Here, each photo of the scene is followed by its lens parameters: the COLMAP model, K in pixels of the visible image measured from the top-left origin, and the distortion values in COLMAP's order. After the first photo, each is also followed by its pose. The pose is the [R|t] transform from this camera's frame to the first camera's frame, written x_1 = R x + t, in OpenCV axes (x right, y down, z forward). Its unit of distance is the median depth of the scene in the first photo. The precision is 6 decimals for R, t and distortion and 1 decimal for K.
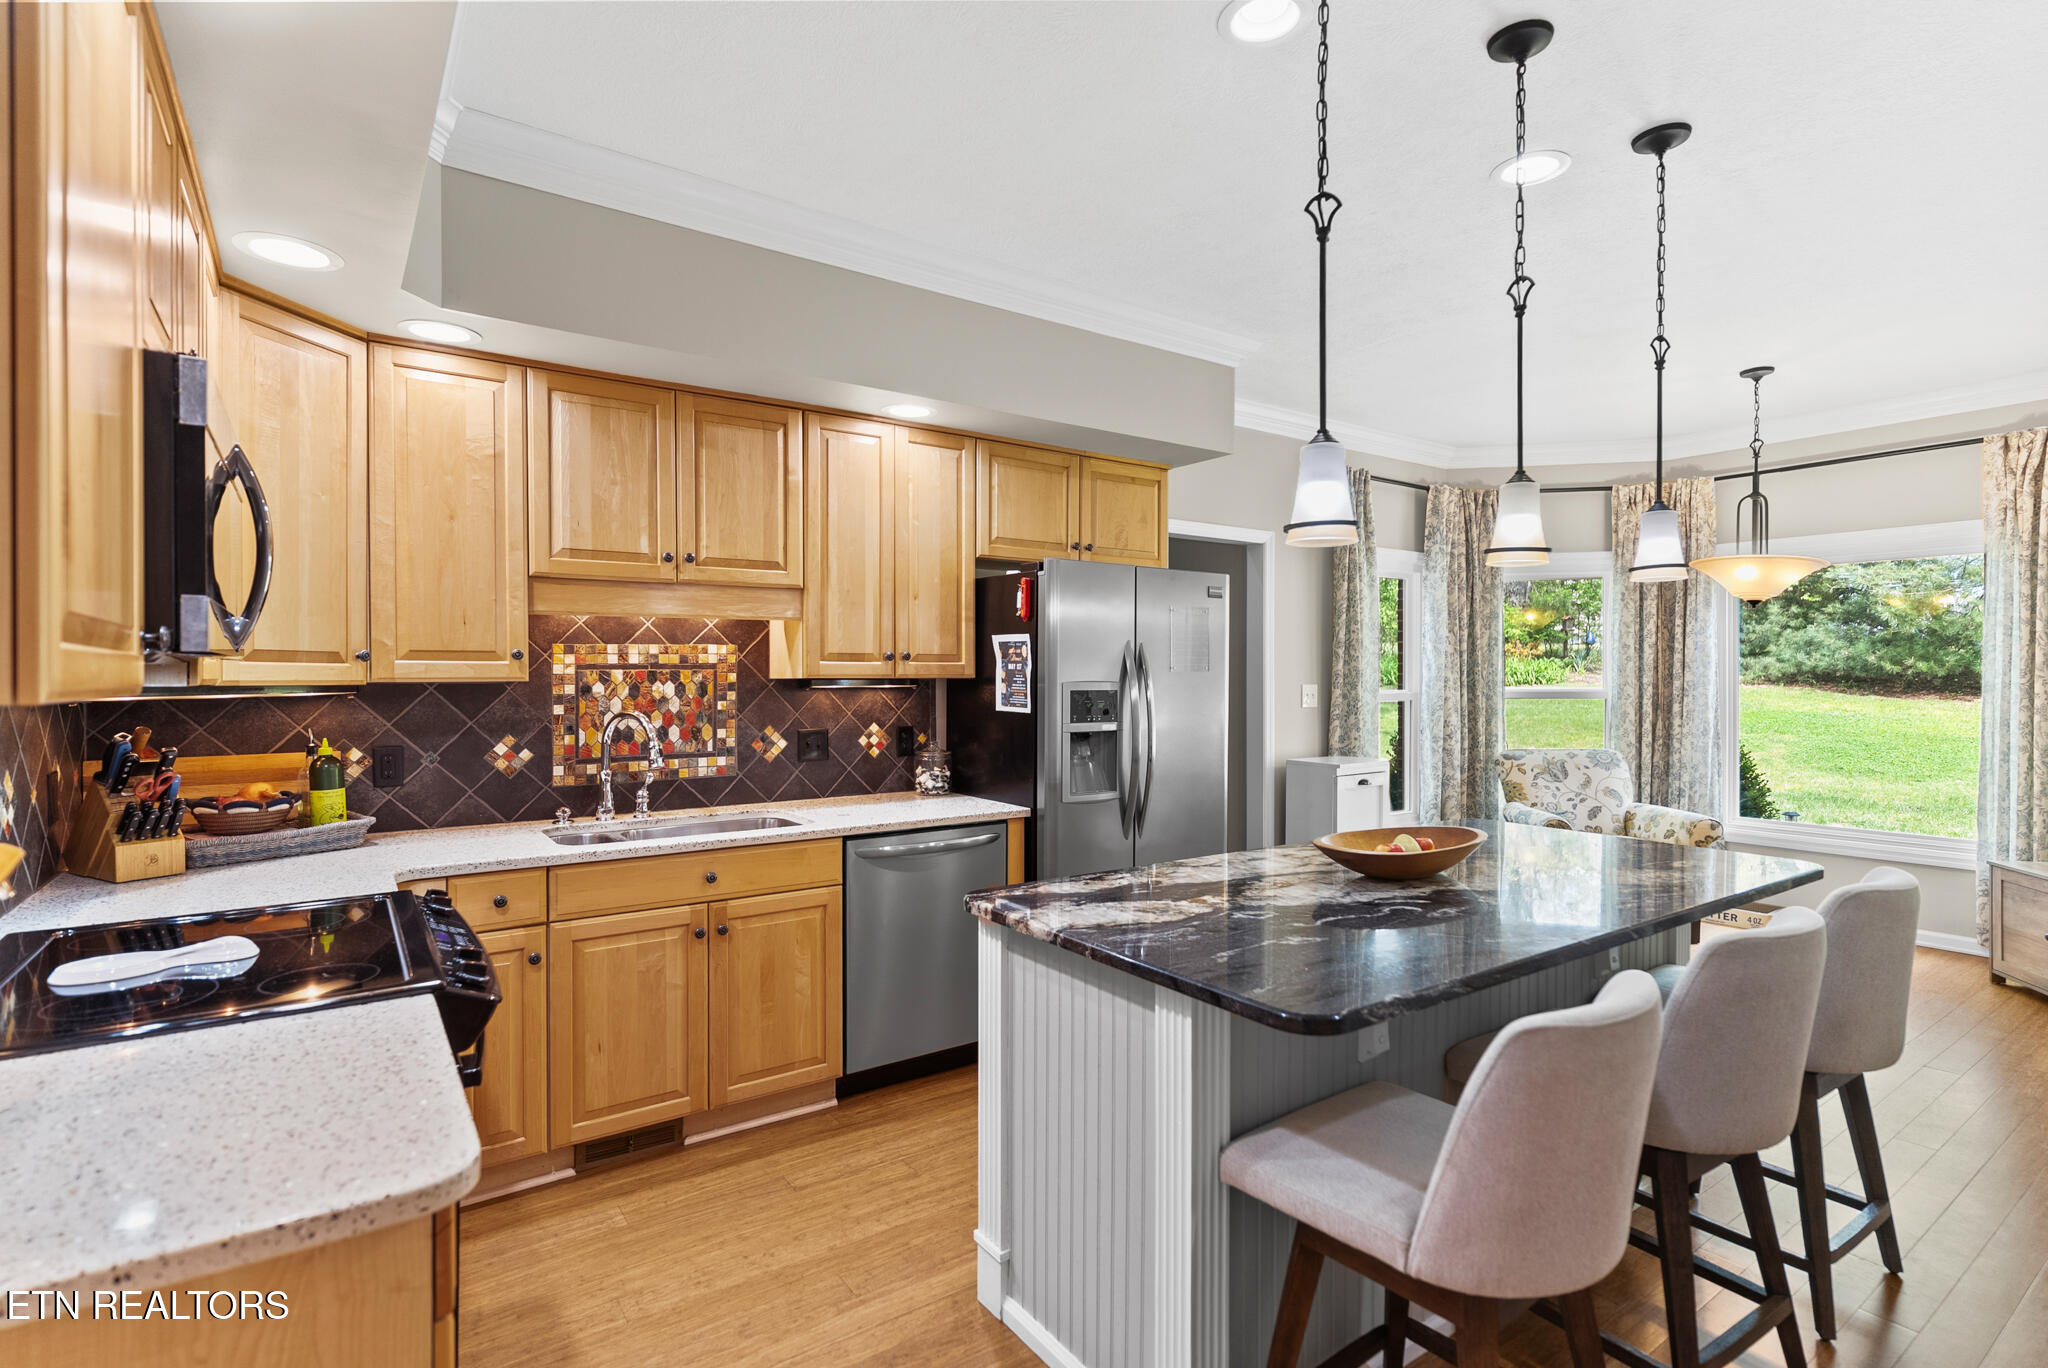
lens RADIAL K [[986.3, 0, 1030.9], [0, 986.3, 680.9], [0, 0, 1]] dist [0.000958, 0.000443]
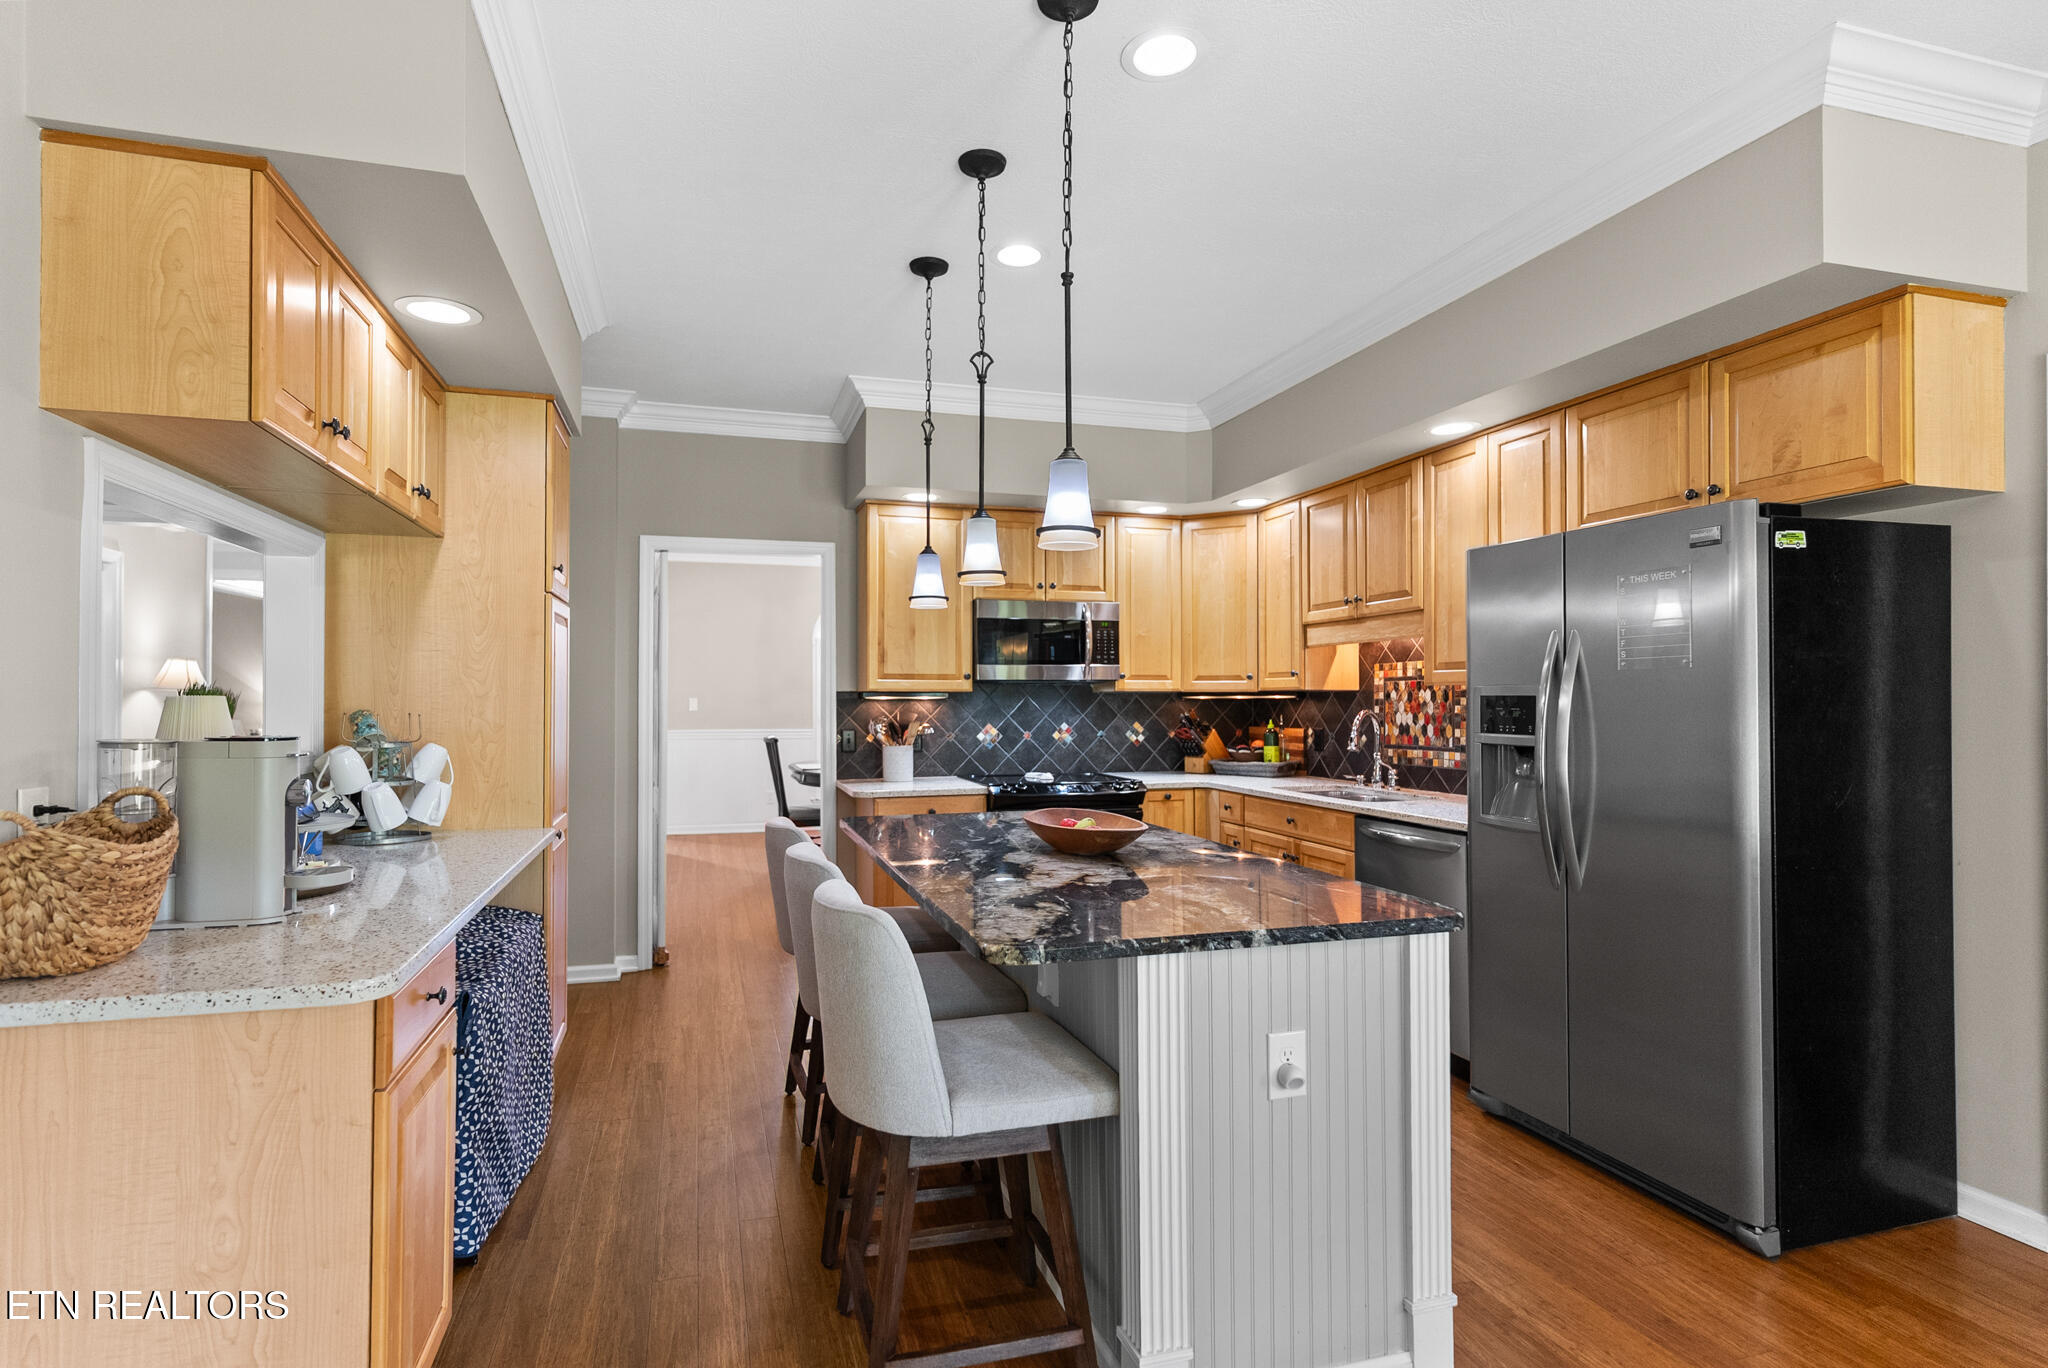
lens RADIAL K [[1012.5, 0, 986.9], [0, 1012.5, 689.9], [0, 0, 1]] dist [0.001617, 0.000492]
pose [[-0.326968, -0.008936, -0.944993, 1.074061], [-0.005938, 0.999955, -0.007402, 0.014505], [0.945017, 0.003192, -0.327006, 0.906938]]
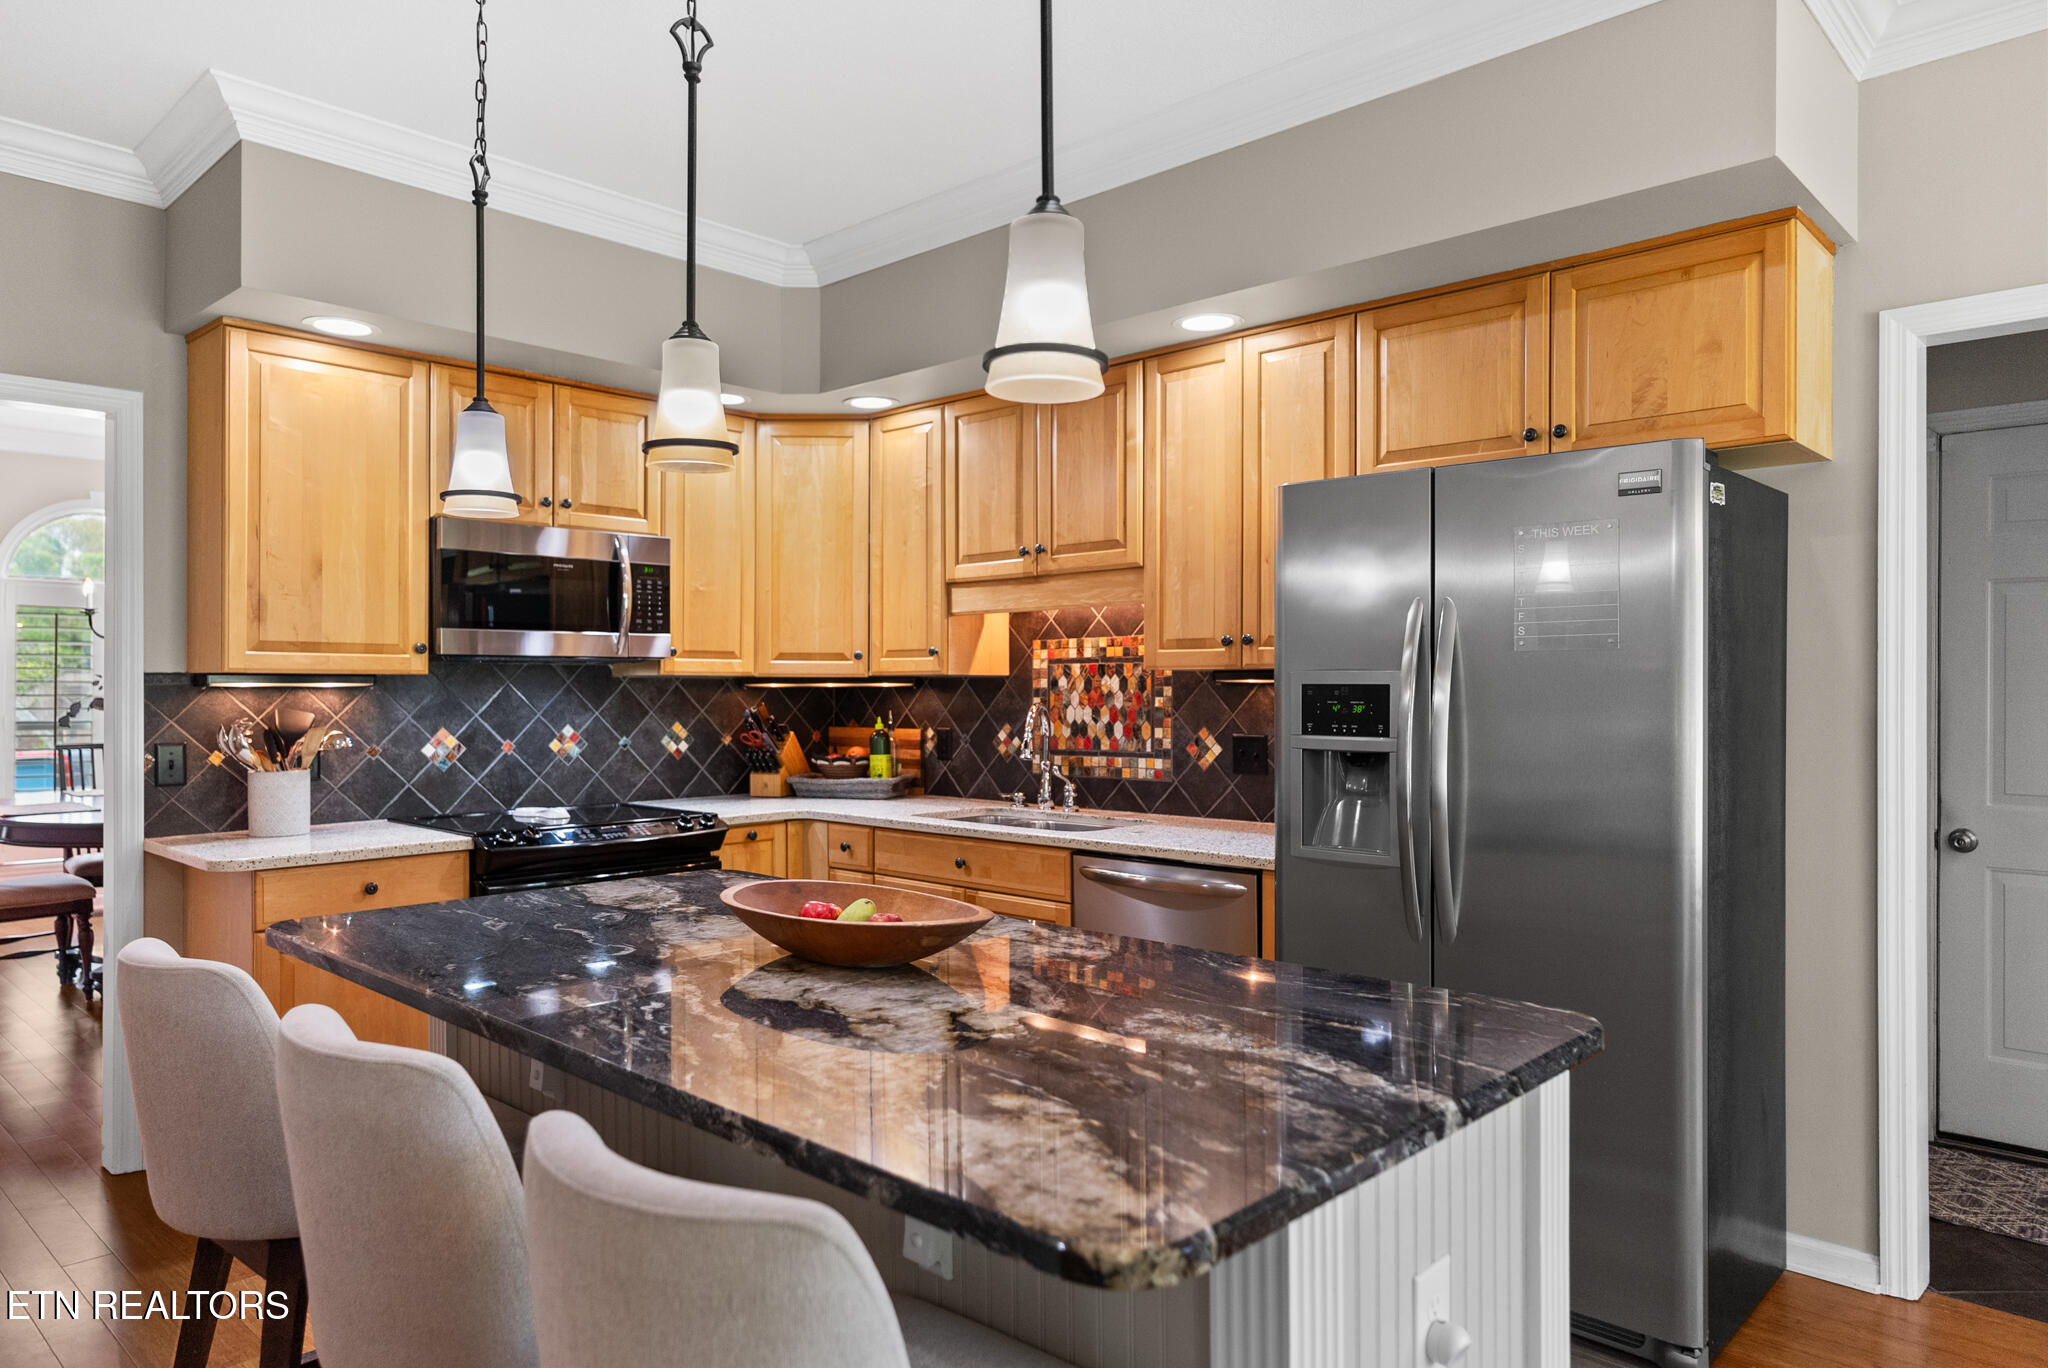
lens RADIAL K [[1311.9, 0, 1008.9], [0, 1311.9, 685.2], [0, 0, 1]] dist [-0.007465, 0.018259]
pose [[0.196736, -0.001671, -0.980455, 0.872776], [-0.007559, 0.999966, -0.003221, 0.015255], [0.980427, 0.008045, 0.196717, 0.662741]]
